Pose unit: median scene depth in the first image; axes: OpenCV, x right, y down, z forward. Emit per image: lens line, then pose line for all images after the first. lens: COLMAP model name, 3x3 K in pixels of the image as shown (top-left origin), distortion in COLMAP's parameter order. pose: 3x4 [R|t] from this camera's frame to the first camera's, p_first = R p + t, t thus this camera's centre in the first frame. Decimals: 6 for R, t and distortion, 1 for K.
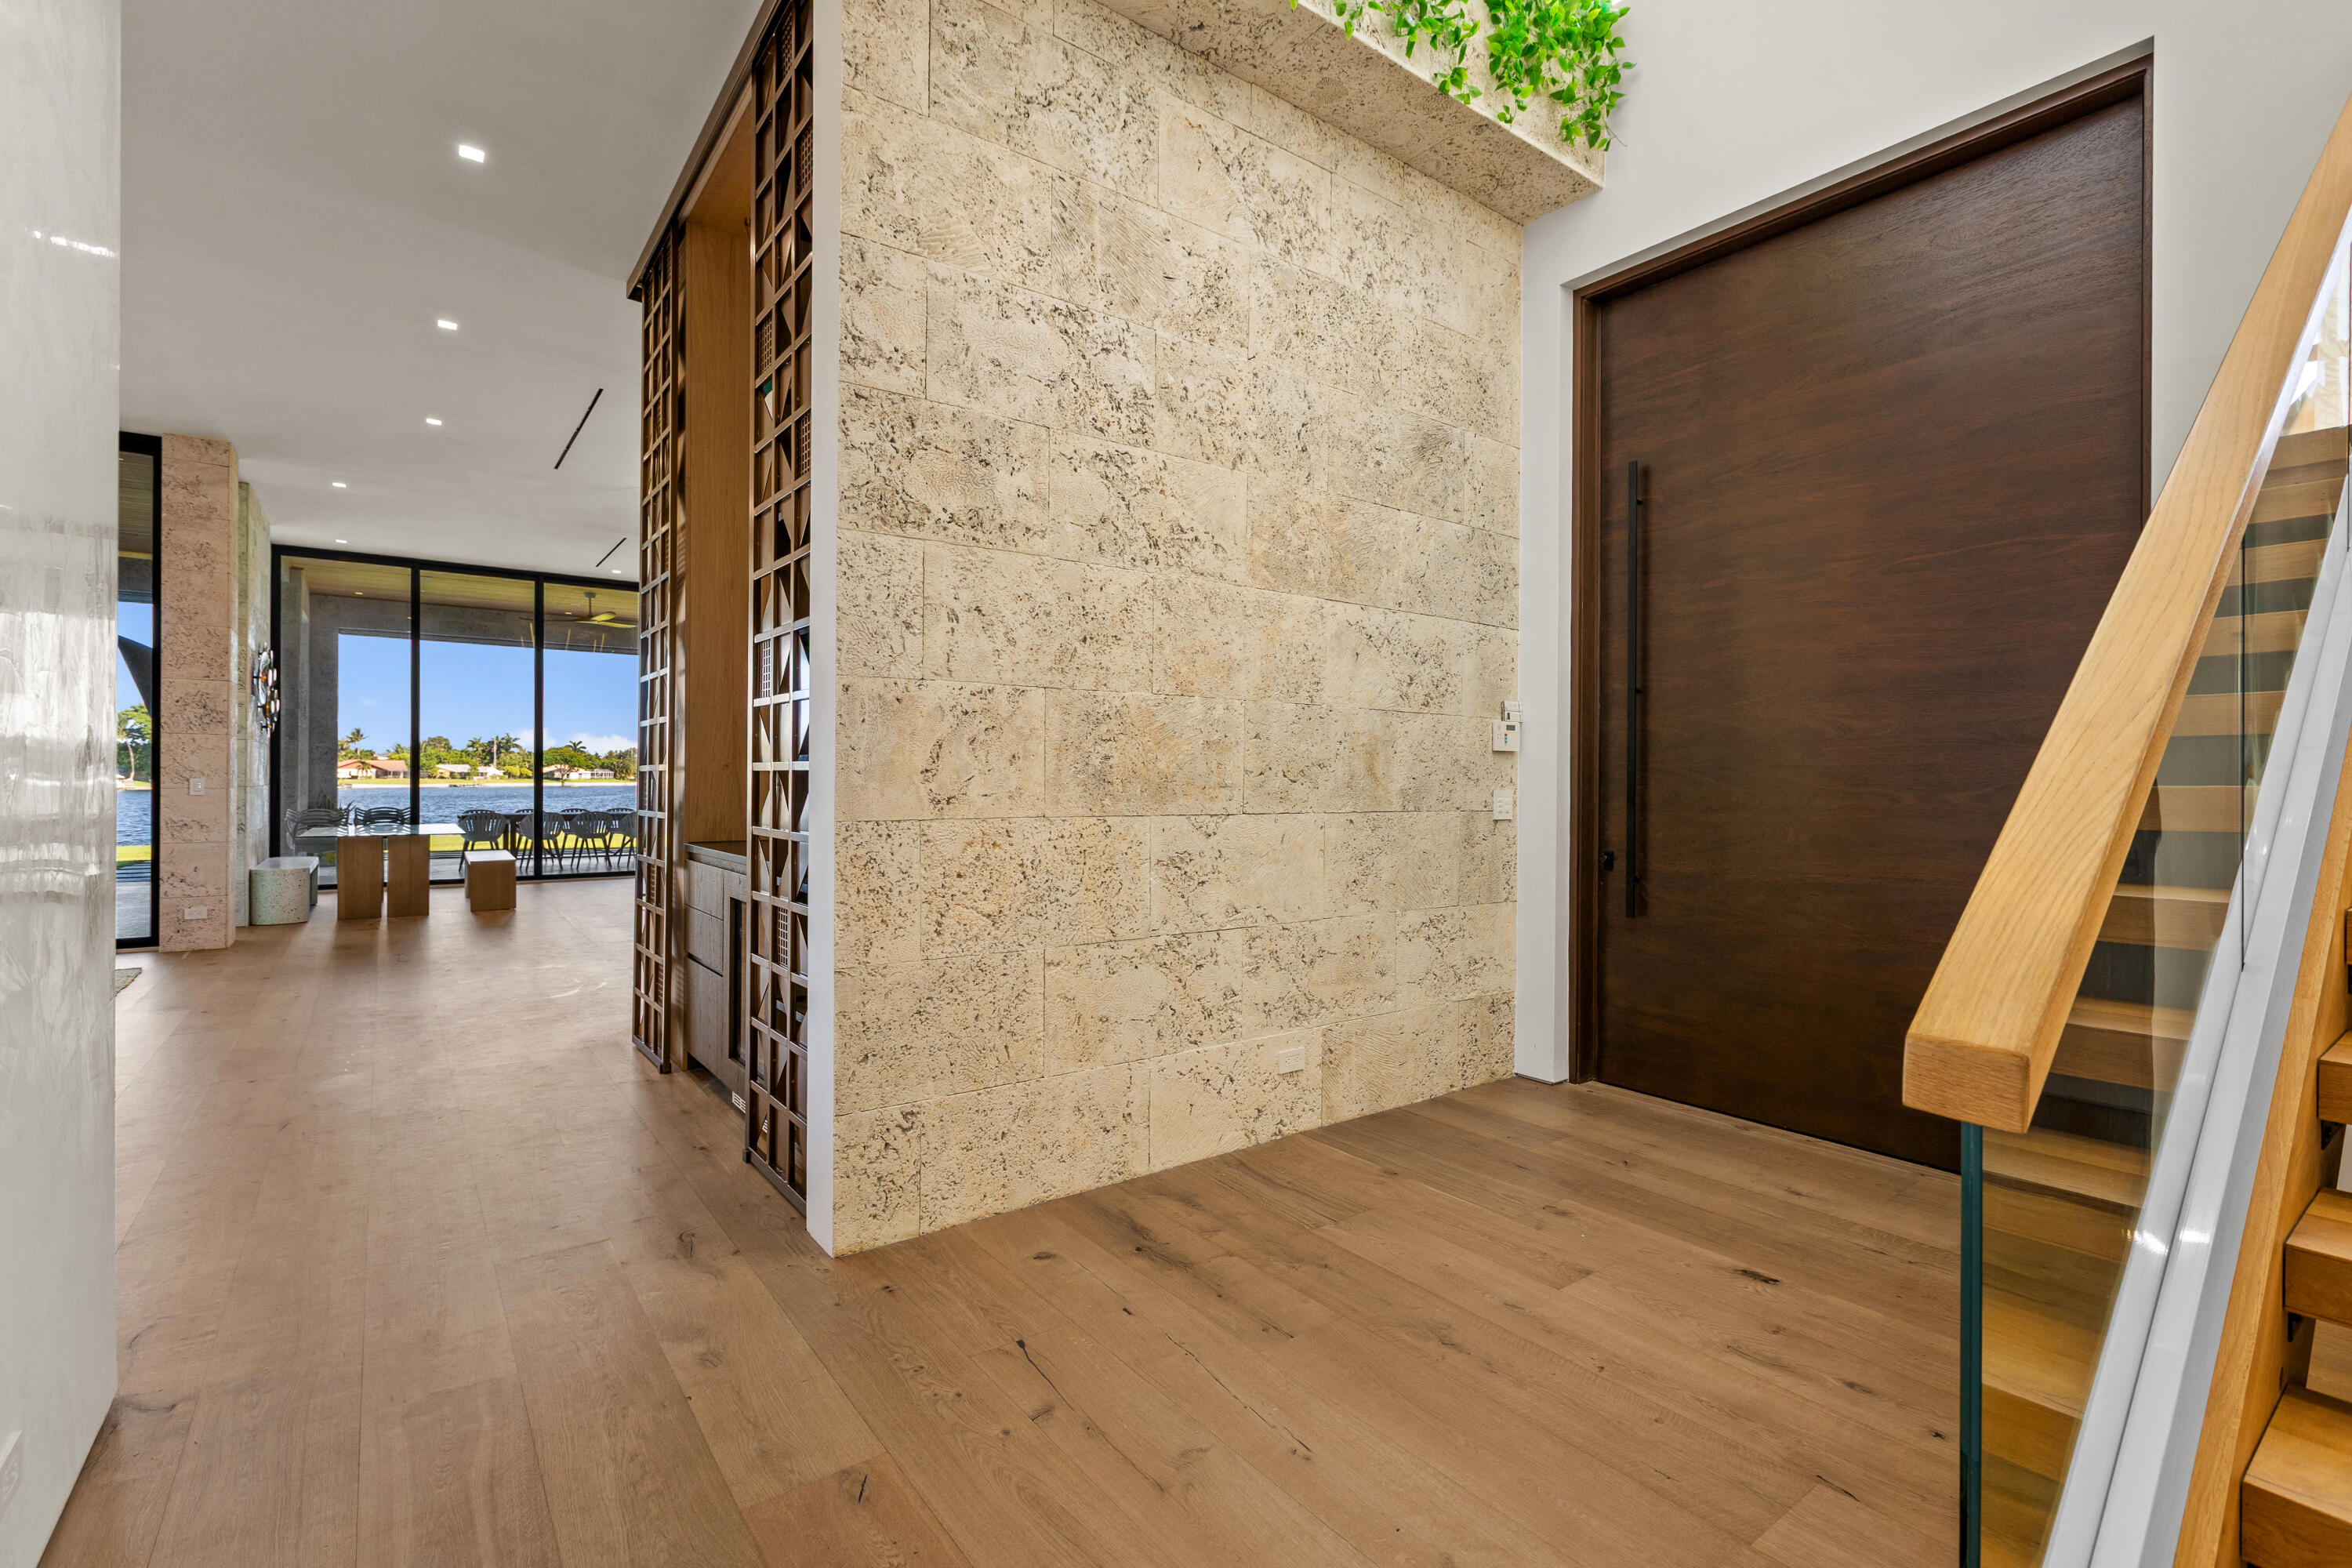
lens RADIAL K [[1060.9, 0, 1177.0], [0, 1060.9, 771.4], [0, 0, 1]] dist [0.000759, -0.000297]
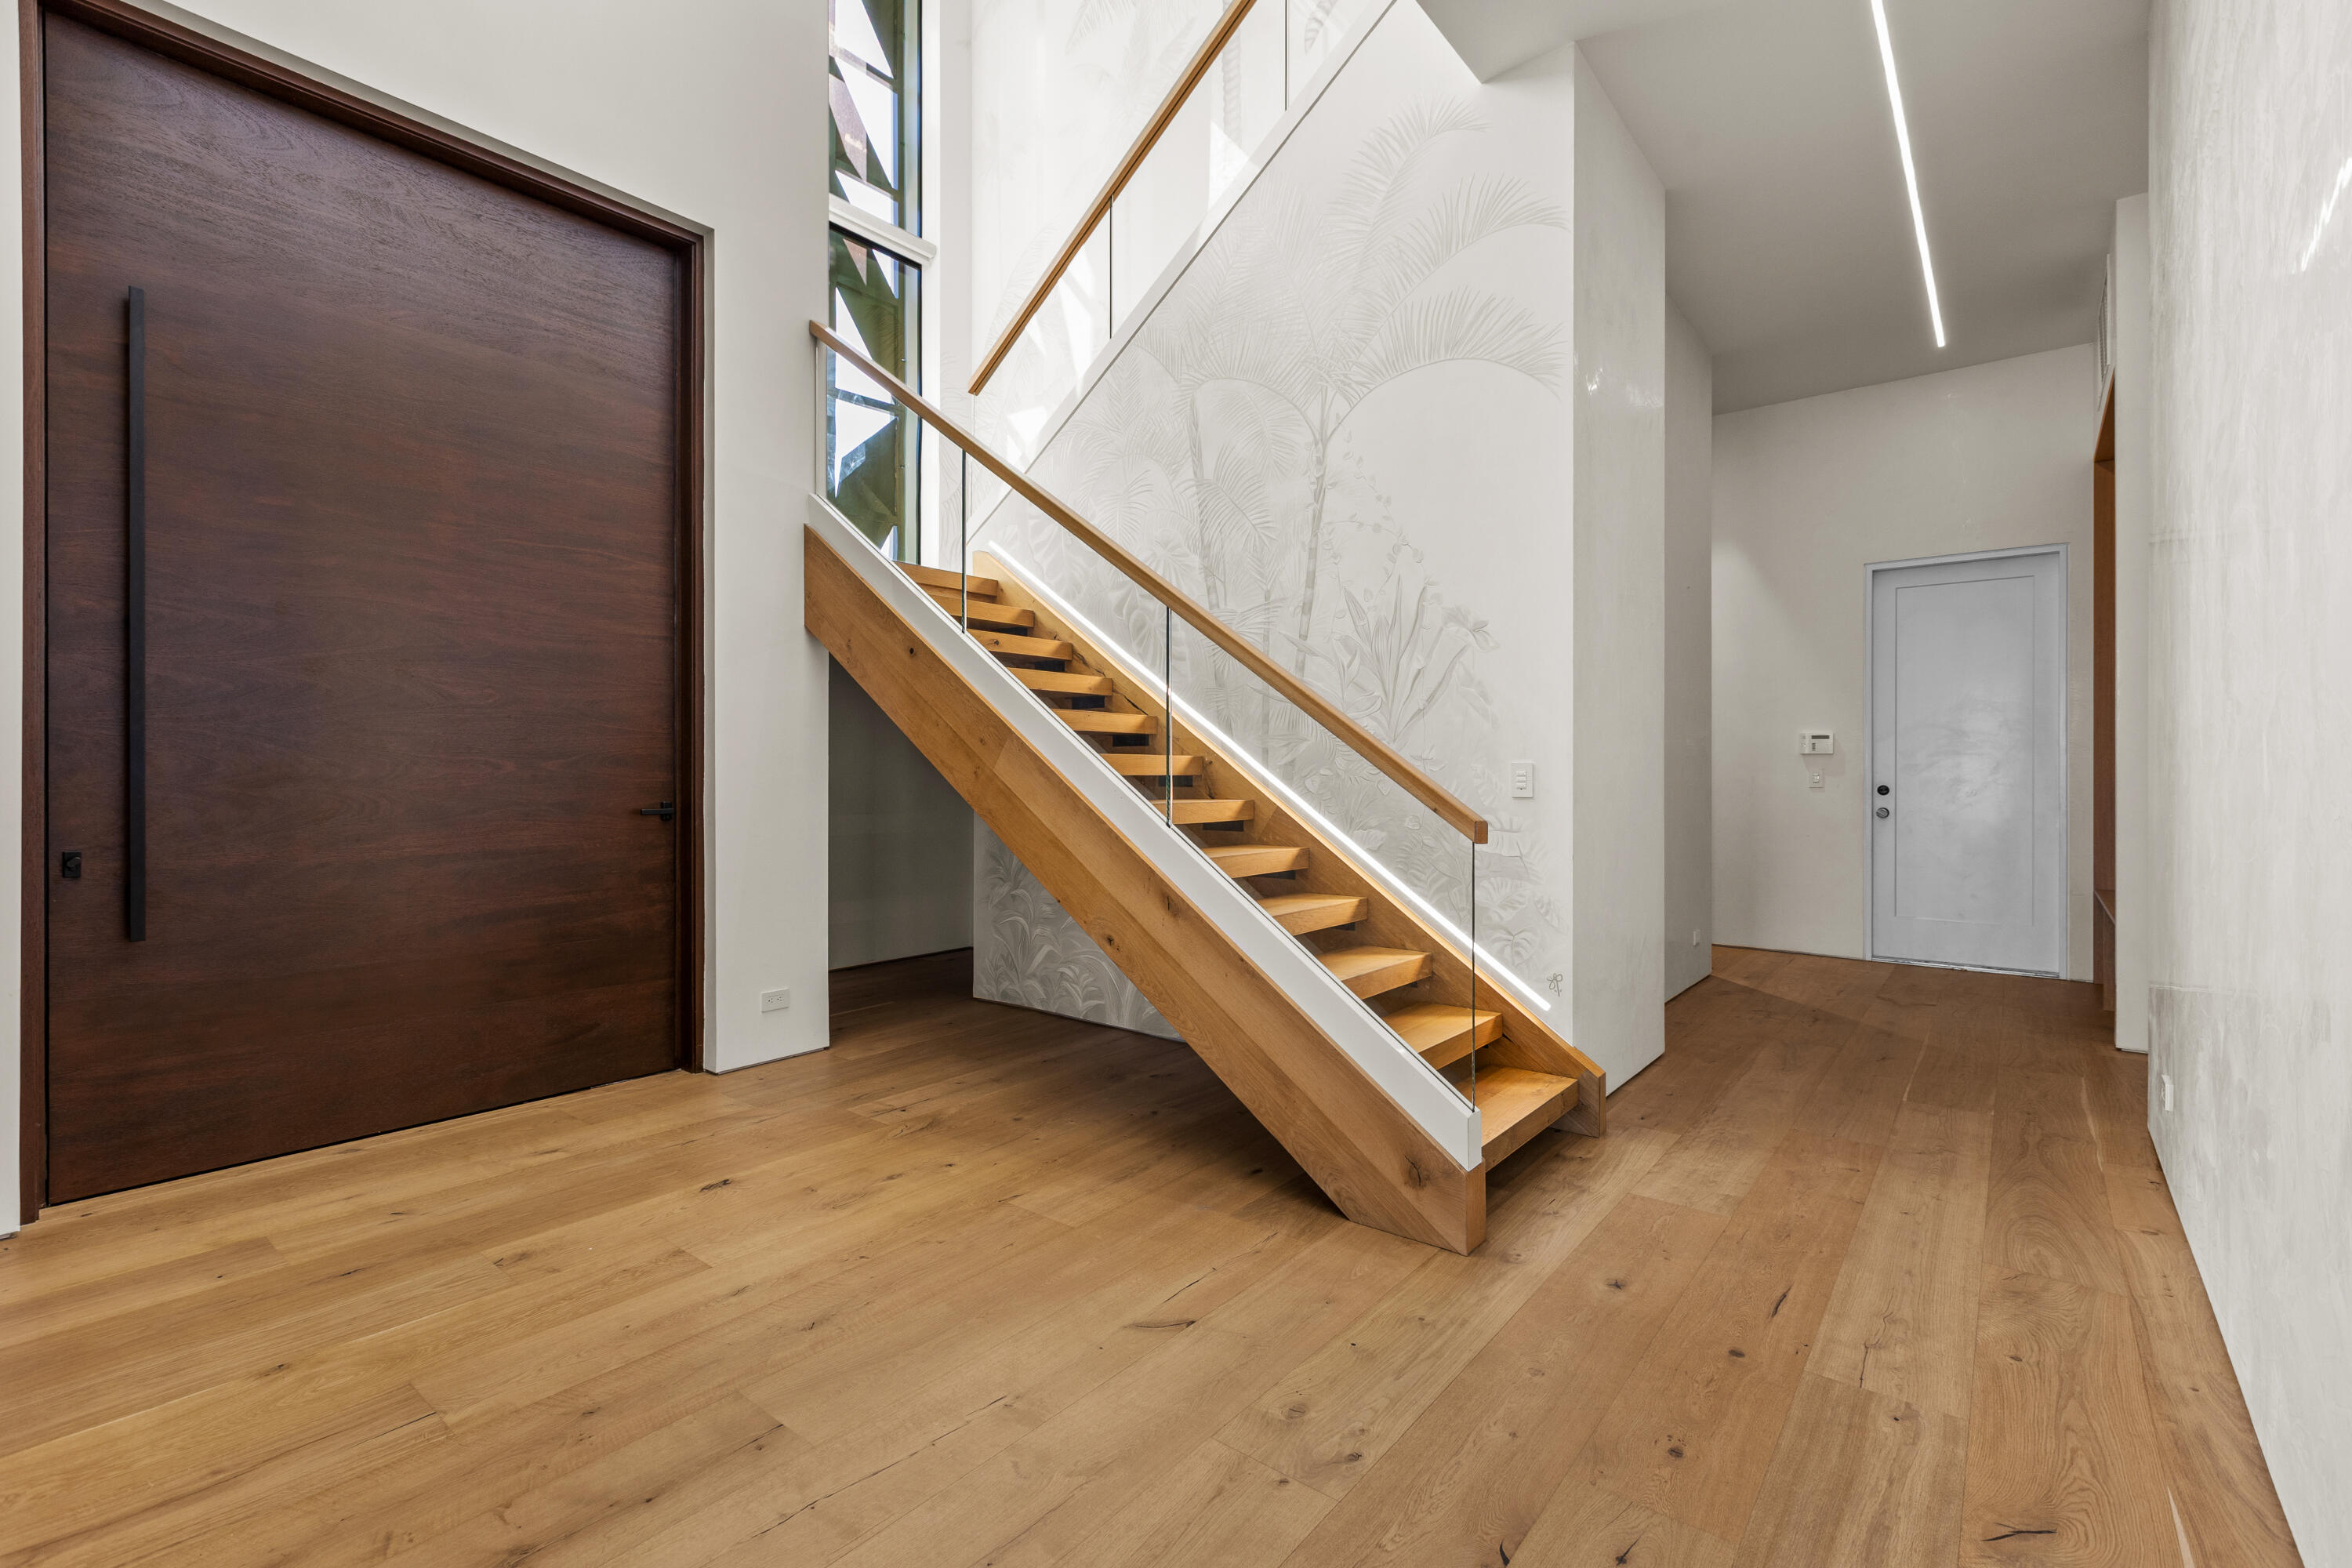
lens RADIAL K [[1060.9, 0, 1177.0], [0, 1060.9, 771.4], [0, 0, 1]] dist [0.000759, -0.000297]
pose [[-0.252131, -0.007849, 0.967661, -0.543180], [-0.010012, 0.999935, 0.005503, 0.019619], [-0.967641, -0.008301, -0.252193, 0.663667]]
